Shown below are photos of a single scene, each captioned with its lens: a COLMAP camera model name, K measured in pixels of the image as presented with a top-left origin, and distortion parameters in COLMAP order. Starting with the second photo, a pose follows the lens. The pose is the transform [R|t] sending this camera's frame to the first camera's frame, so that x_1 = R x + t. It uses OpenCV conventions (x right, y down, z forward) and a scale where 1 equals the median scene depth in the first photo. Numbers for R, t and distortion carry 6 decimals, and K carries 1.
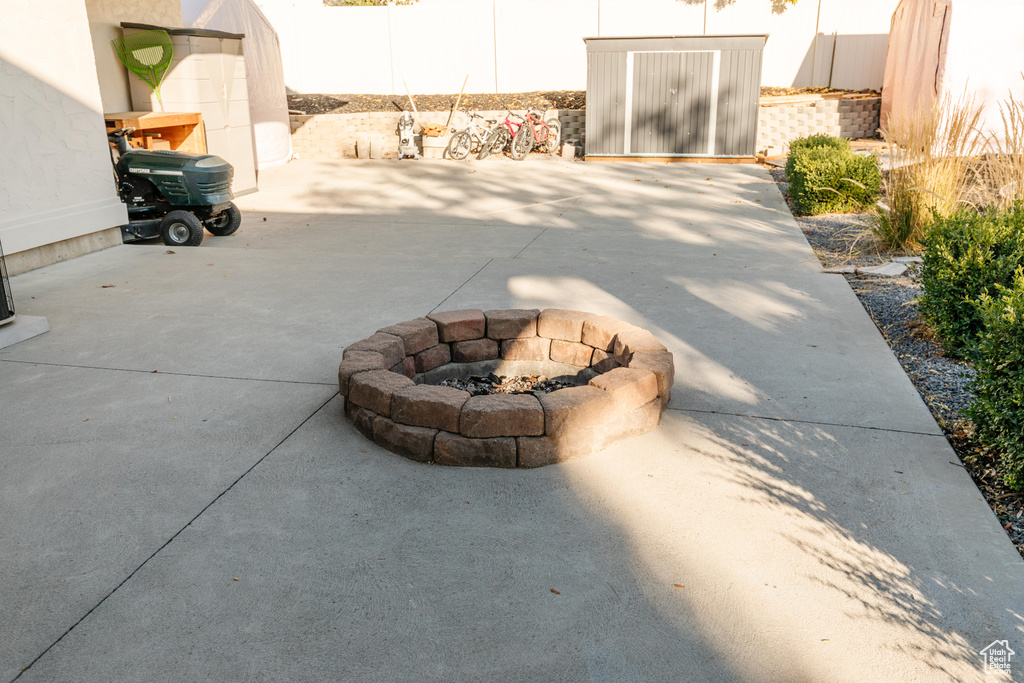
lens RADIAL K [[847.8, 0, 512.0], [0, 847.8, 341.5], [0, 0, 1]] dist [0.010455, -0.000251]
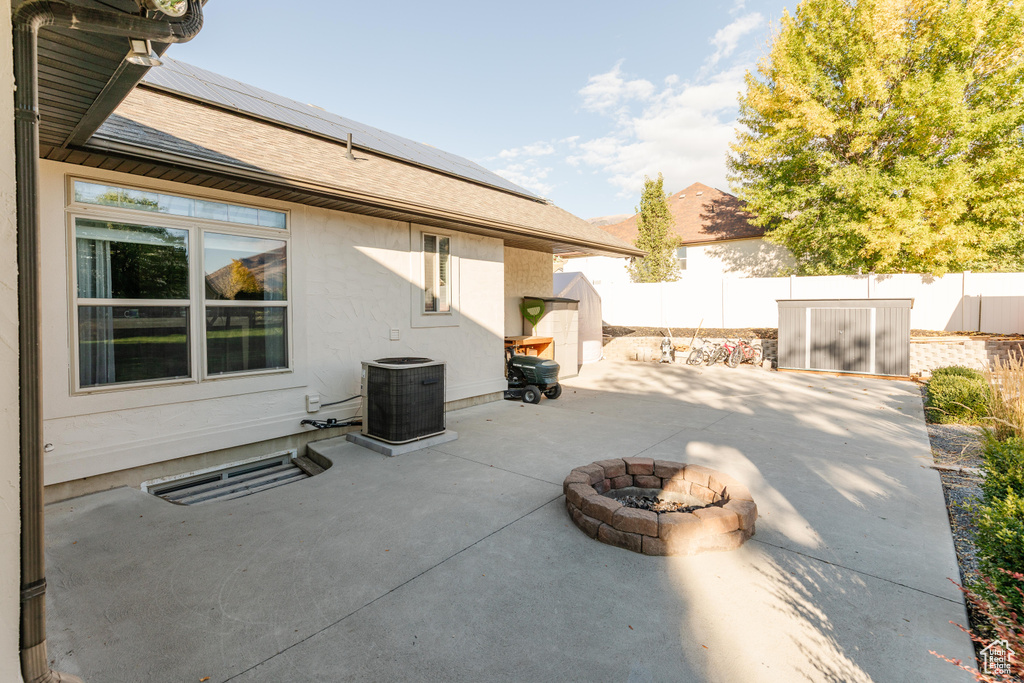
lens RADIAL K [[478.4, 0, 516.7], [0, 478.4, 314.0], [0, 0, 1]] dist [0.009449, 0.000116]
pose [[0.896004, 0.016548, -0.443737, 0.136915], [-0.145220, 0.955275, -0.257607, -0.024109], [0.419628, 0.295257, 0.858333, -0.095898]]
